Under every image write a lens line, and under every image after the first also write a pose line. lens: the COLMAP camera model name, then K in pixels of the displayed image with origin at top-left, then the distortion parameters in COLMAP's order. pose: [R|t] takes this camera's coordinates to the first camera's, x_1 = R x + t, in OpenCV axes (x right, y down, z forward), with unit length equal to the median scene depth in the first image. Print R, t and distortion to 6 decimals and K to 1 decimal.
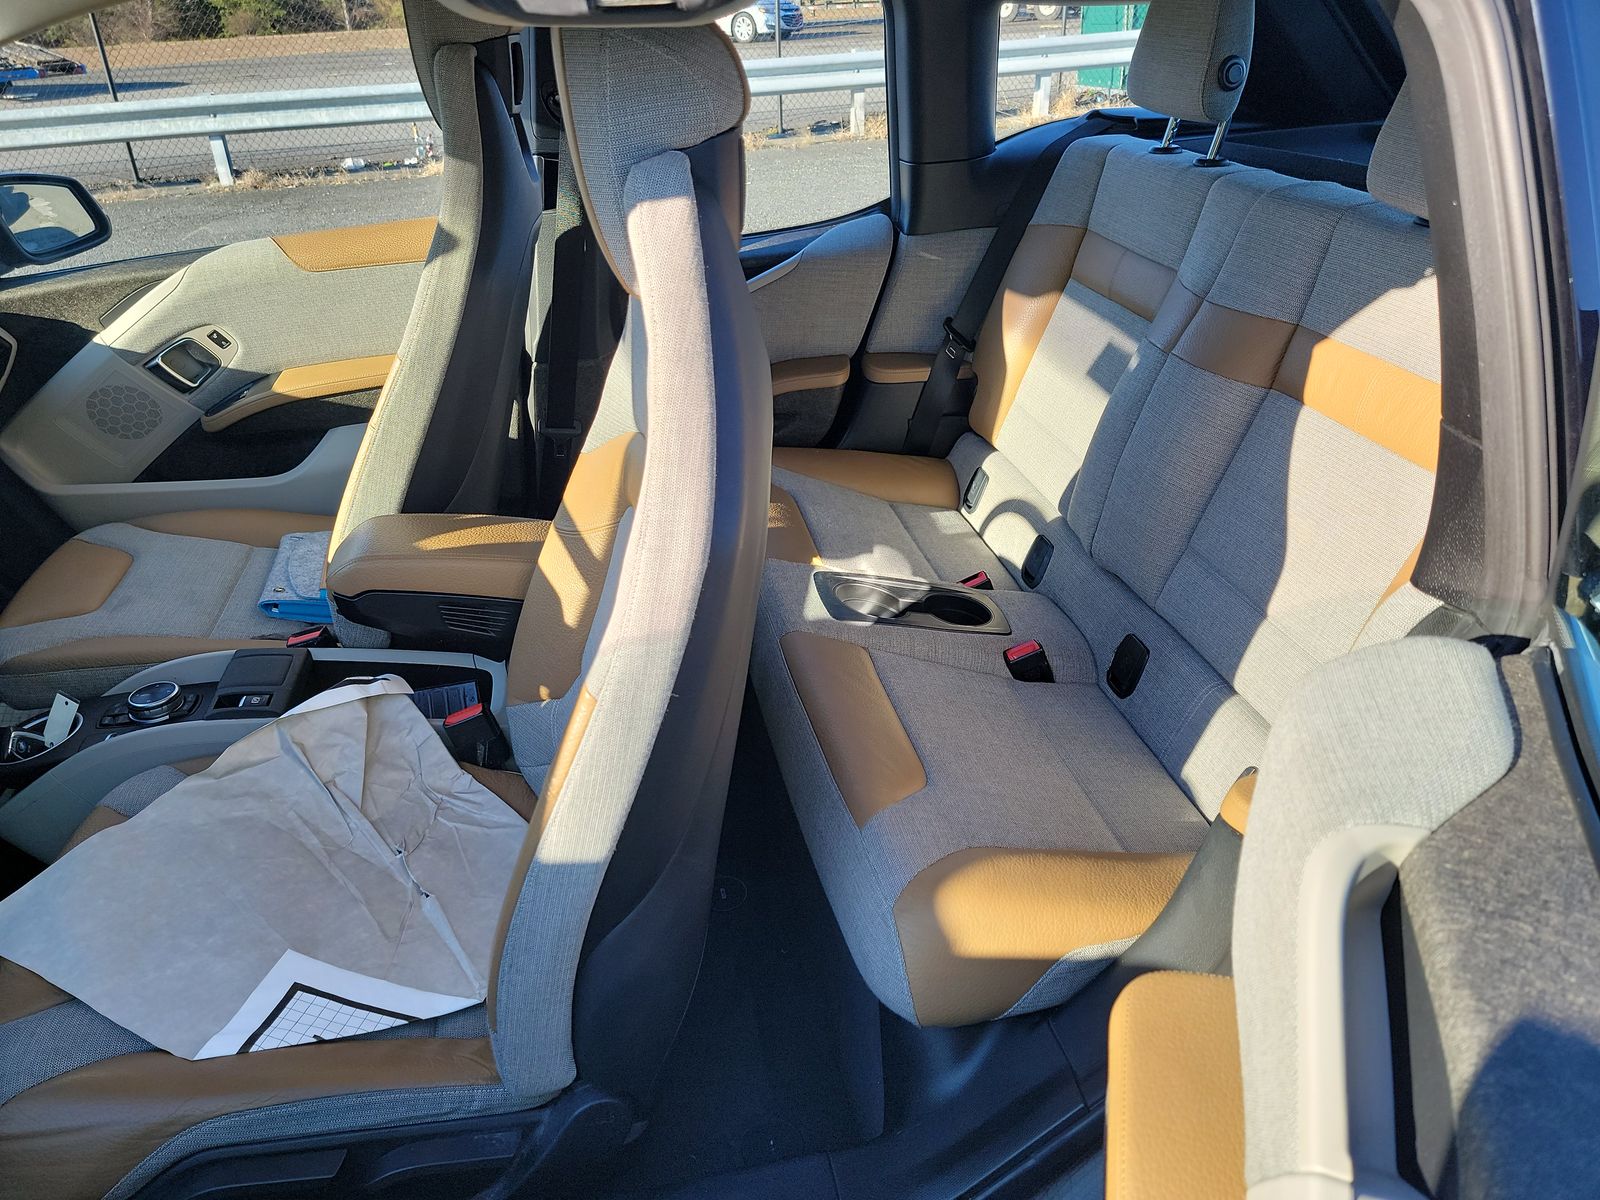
lens RADIAL K [[1127.8, 0, 801.9], [0, 1127.8, 596.8], [0, 0, 1]] dist [0.076205, -0.048749]
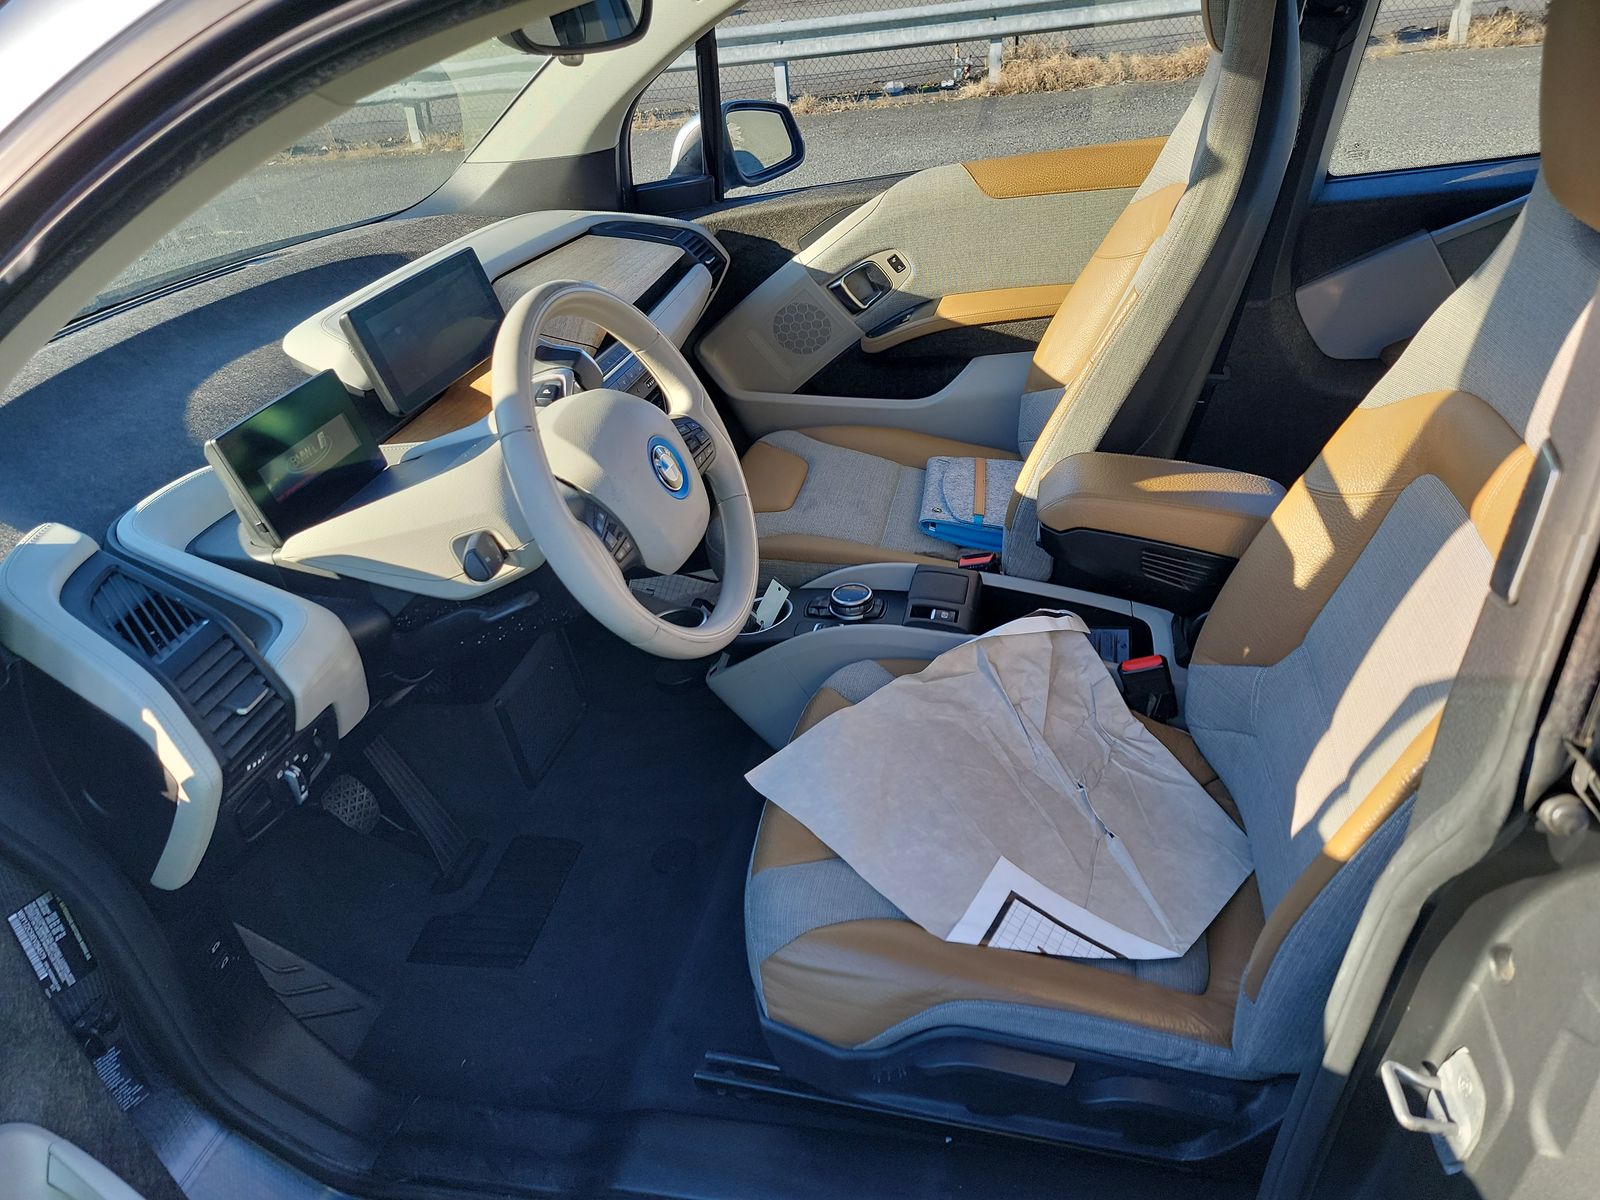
lens RADIAL K [[1127.8, 0, 811.7], [0, 1127.8, 629.6], [0, 0, 1]] dist [0.076205, -0.048749]
pose [[0.922519, 0.165532, -0.348652, -0.186537], [-0.136489, 0.984904, 0.106467, 0.007532], [0.361012, -0.050630, 0.931186, -0.020223]]
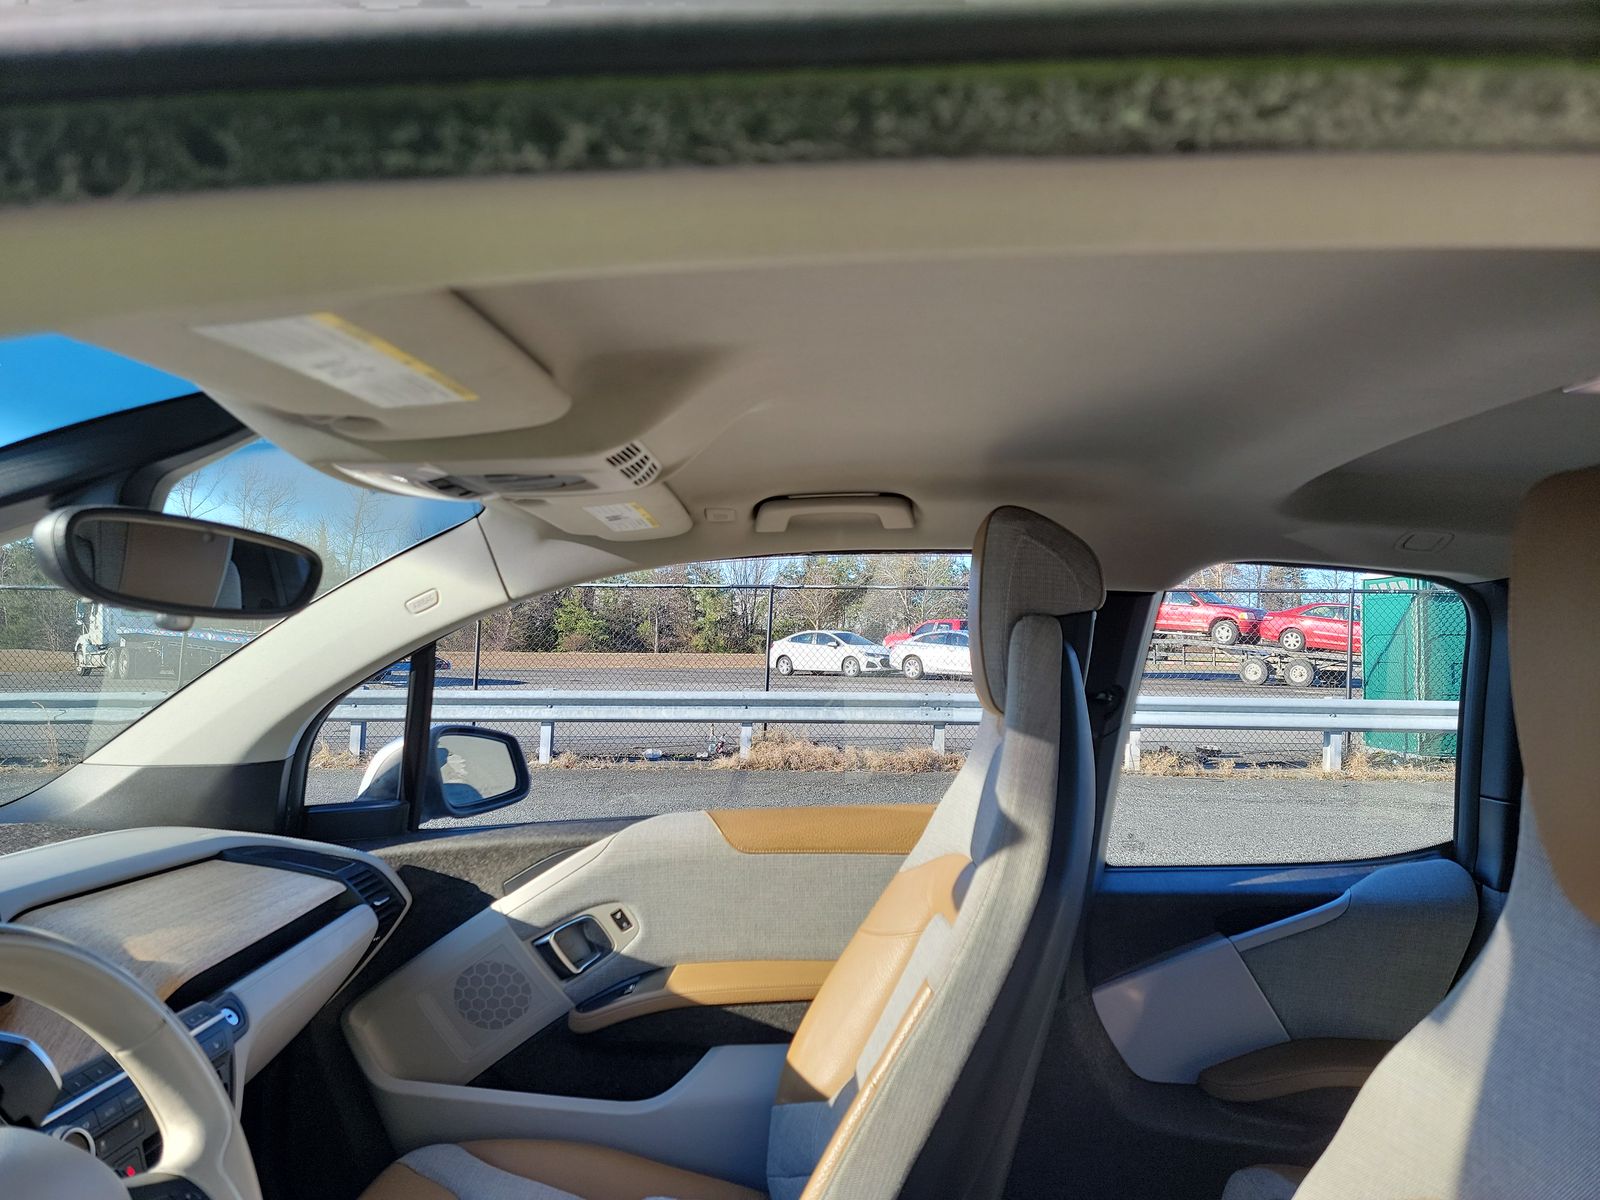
lens RADIAL K [[1127.8, 0, 783.7], [0, 1127.8, 595.0], [0, 0, 1]] dist [0.076205, -0.048749]
pose [[0.972004, 0.056065, -0.228178, -0.247155], [-0.162660, 0.861350, -0.481267, -0.053369], [0.169559, 0.504909, 0.846355, 0.216390]]
